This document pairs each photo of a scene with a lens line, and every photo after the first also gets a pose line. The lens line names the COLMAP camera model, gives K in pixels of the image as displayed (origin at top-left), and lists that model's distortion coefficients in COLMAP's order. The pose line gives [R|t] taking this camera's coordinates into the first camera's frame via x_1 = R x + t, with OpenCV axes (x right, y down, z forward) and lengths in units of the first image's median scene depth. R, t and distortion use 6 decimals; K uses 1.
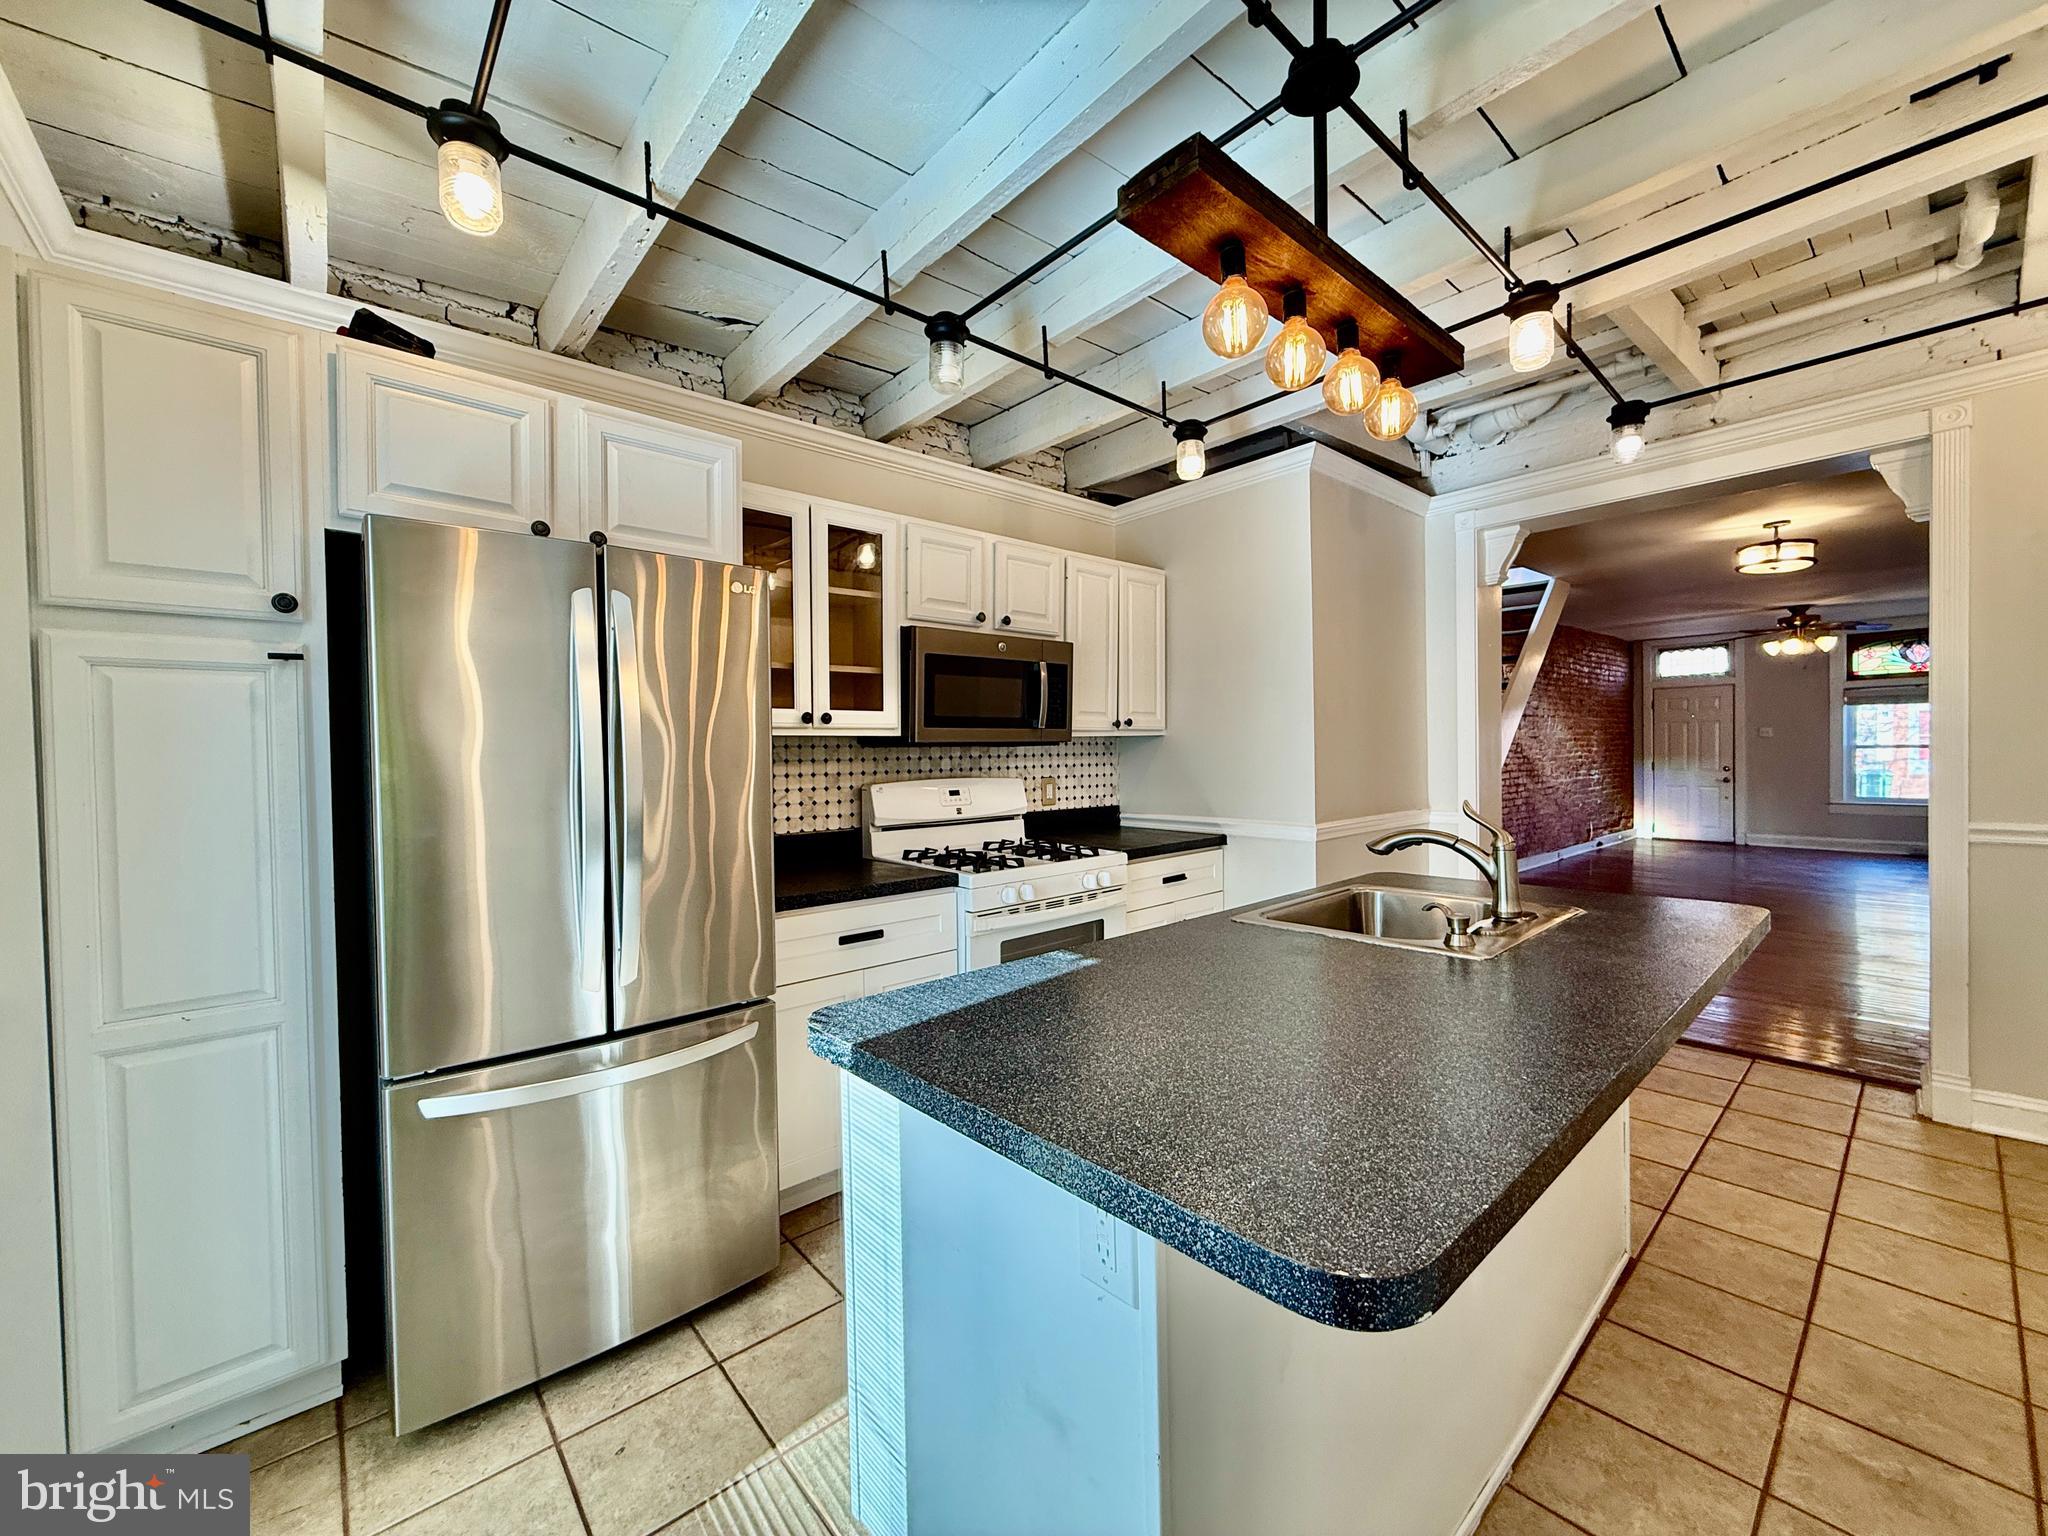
lens RADIAL K [[811.9, 0, 1020.4], [0, 811.9, 766.7], [0, 0, 1]] dist [0.001384, -0.000204]
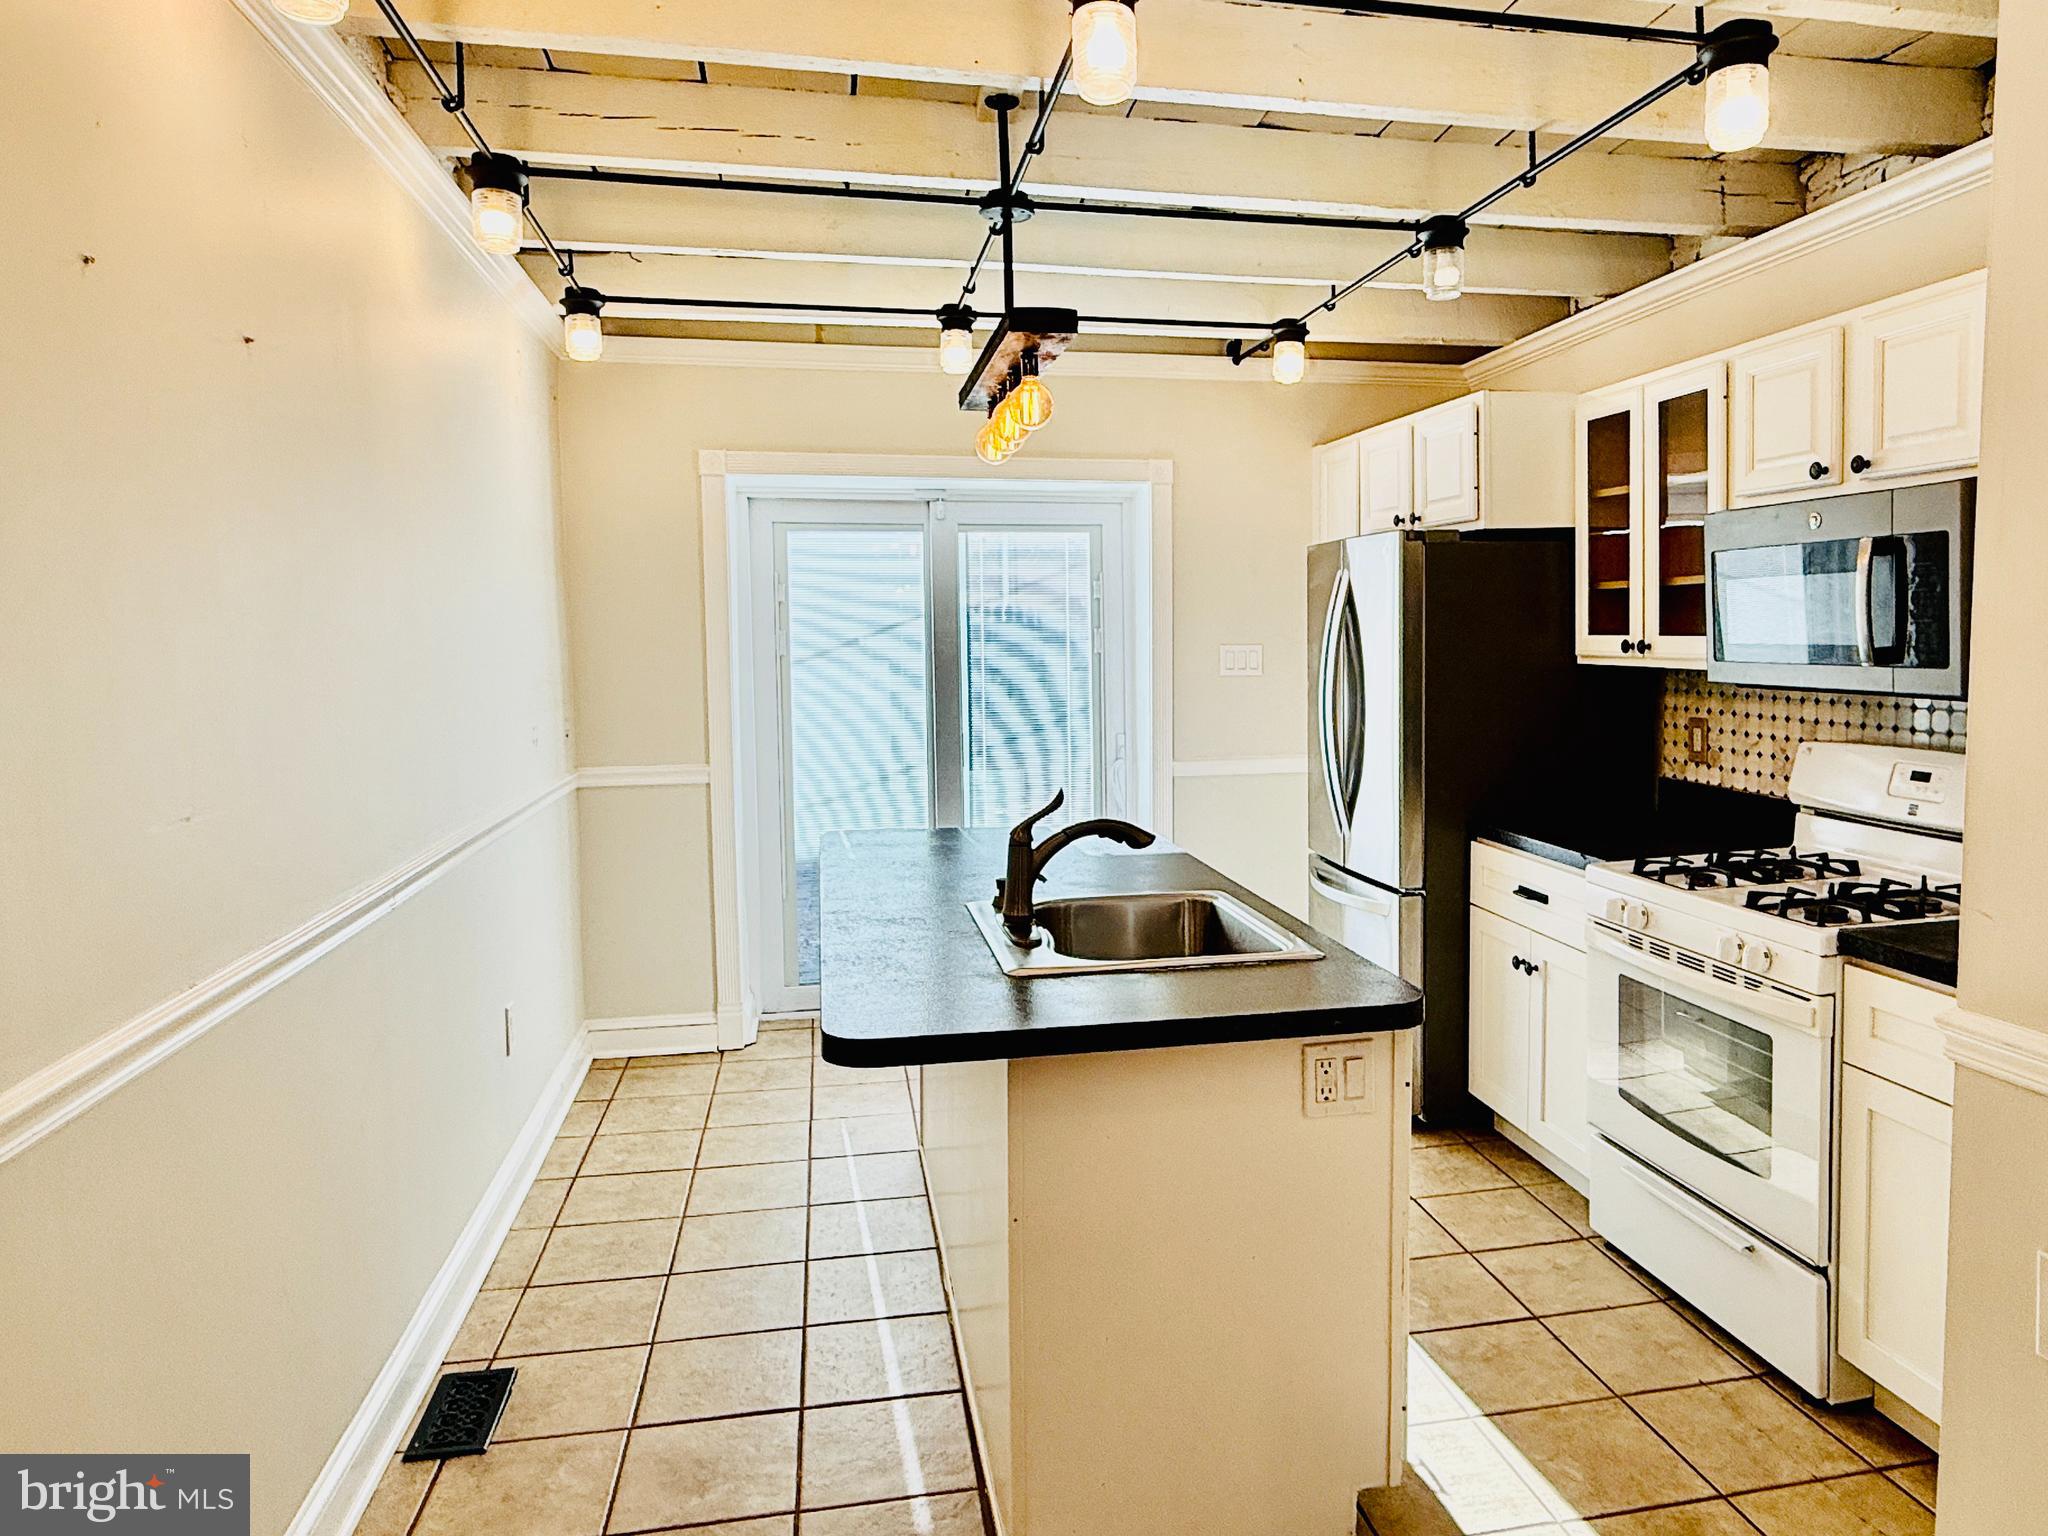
lens RADIAL K [[1350.0, 0, 1125.0], [0, 1350.0, 724.3], [0, 0, 1]] dist [-0.006148, -0.001368]
pose [[-0.480724, 0.082438, -0.872988, 0.971044], [-0.000268, 0.995557, 0.094160, -0.088701], [0.876872, 0.045500, -0.478566, 0.967518]]
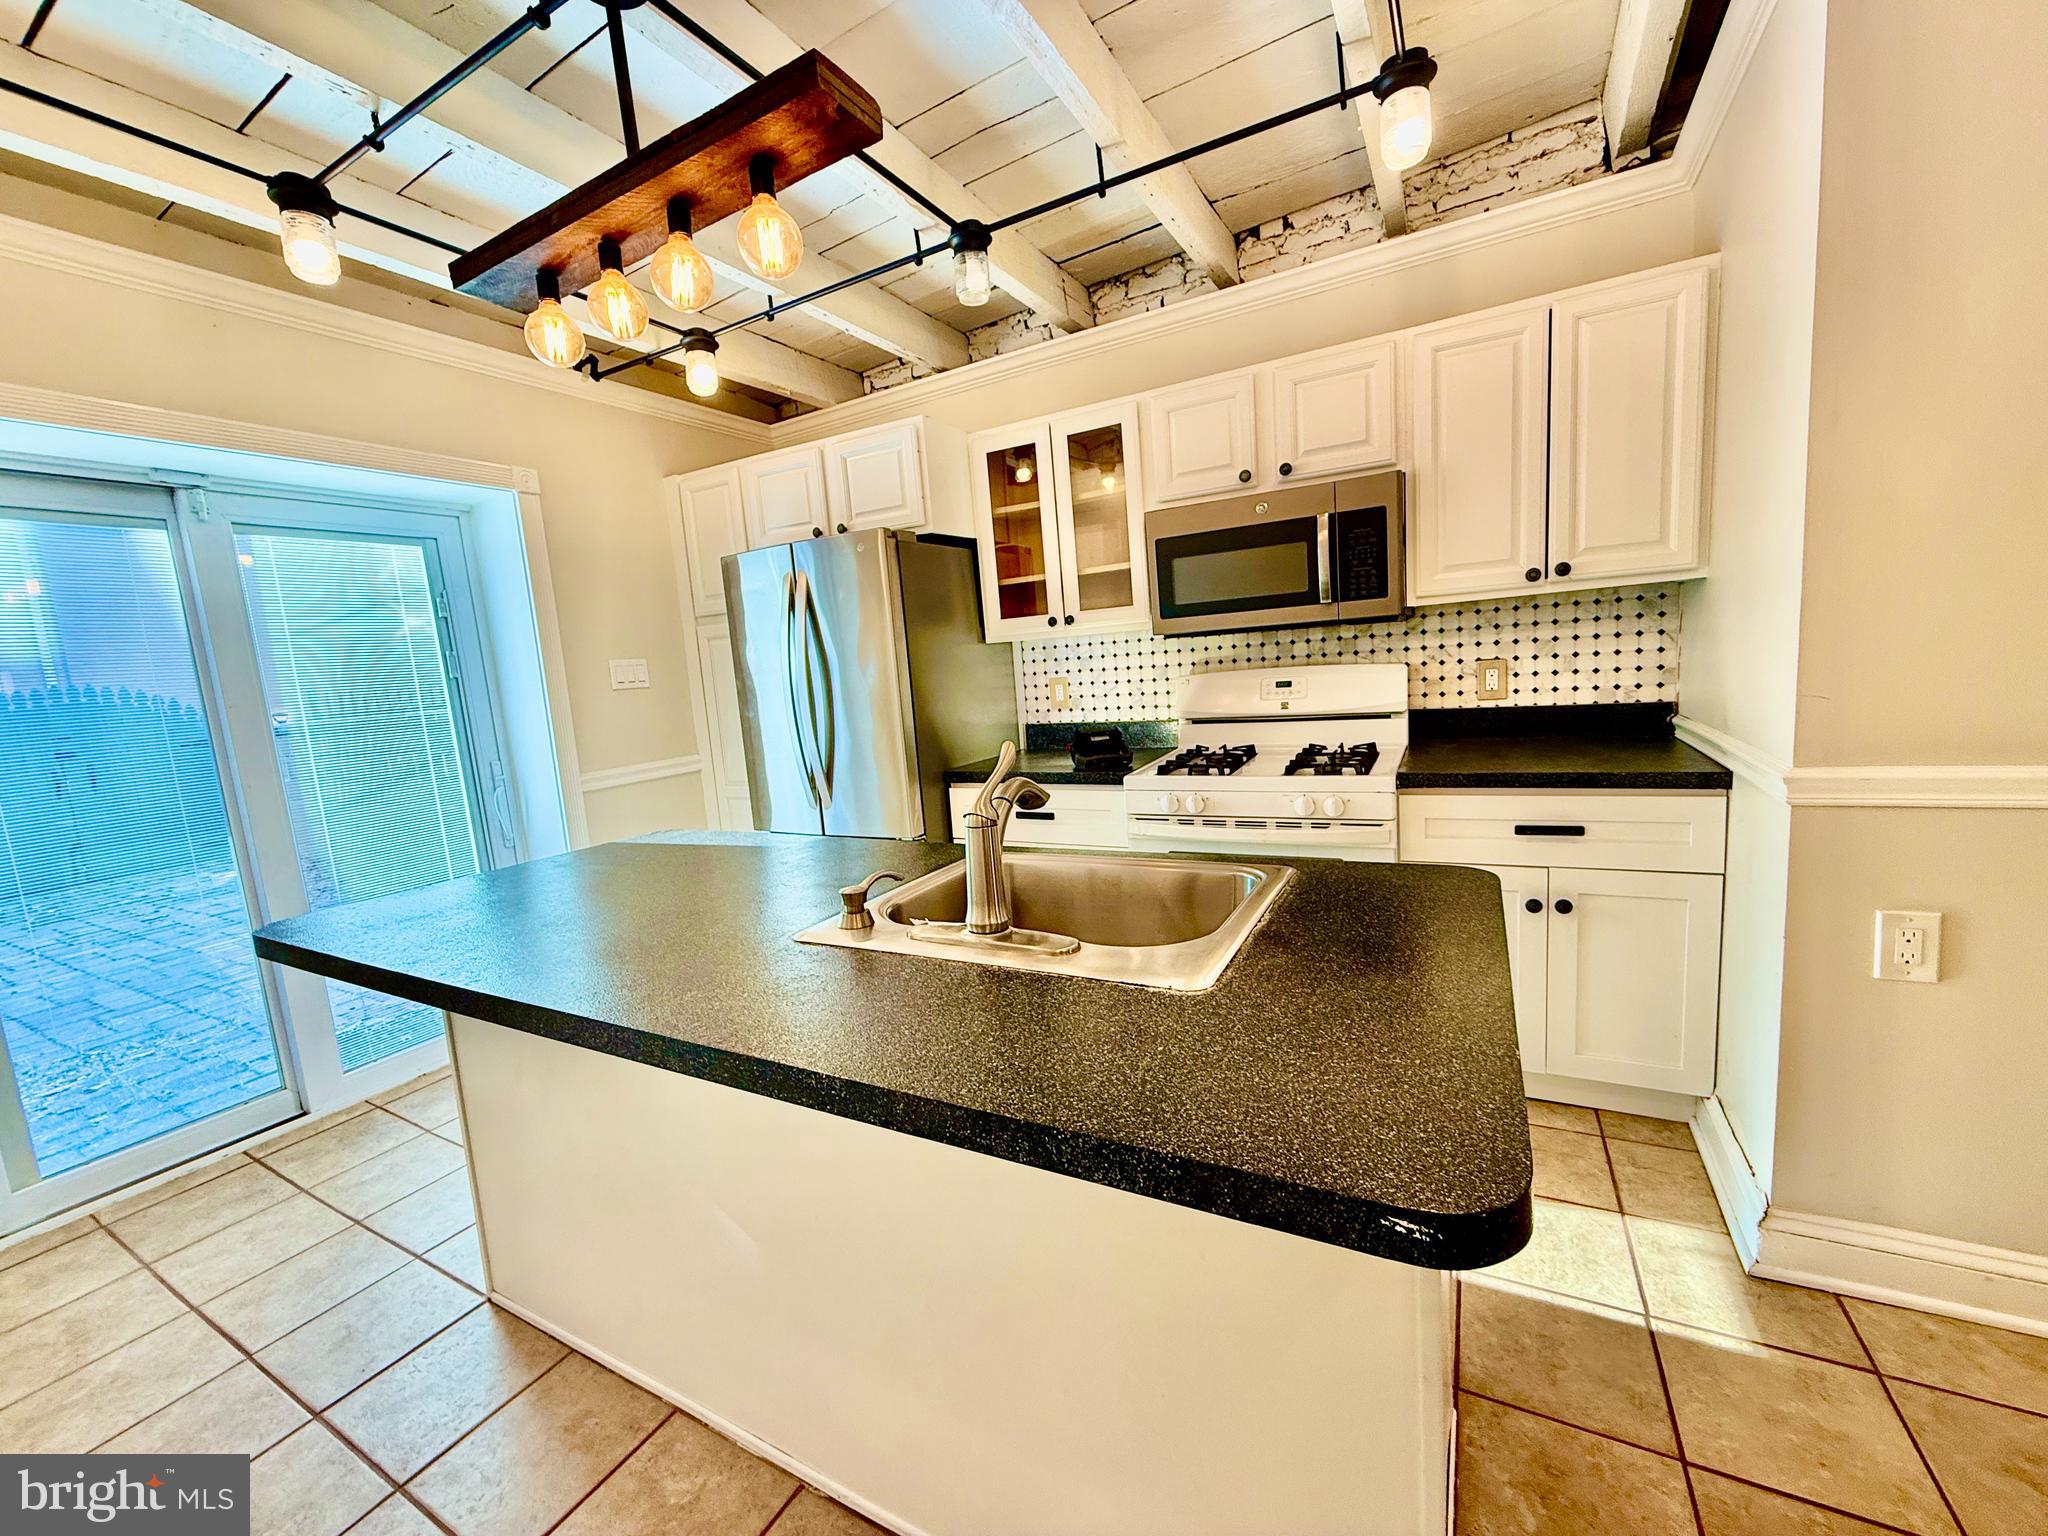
lens RADIAL K [[811.9, 0, 1020.4], [0, 811.9, 766.7], [0, 0, 1]] dist [0.001384, -0.000204]
pose [[0.336703, 0.113047, -0.934800, 0.643995], [0.052310, 0.988988, 0.138441, -0.015184], [0.940157, -0.095513, 0.327081, 0.448923]]
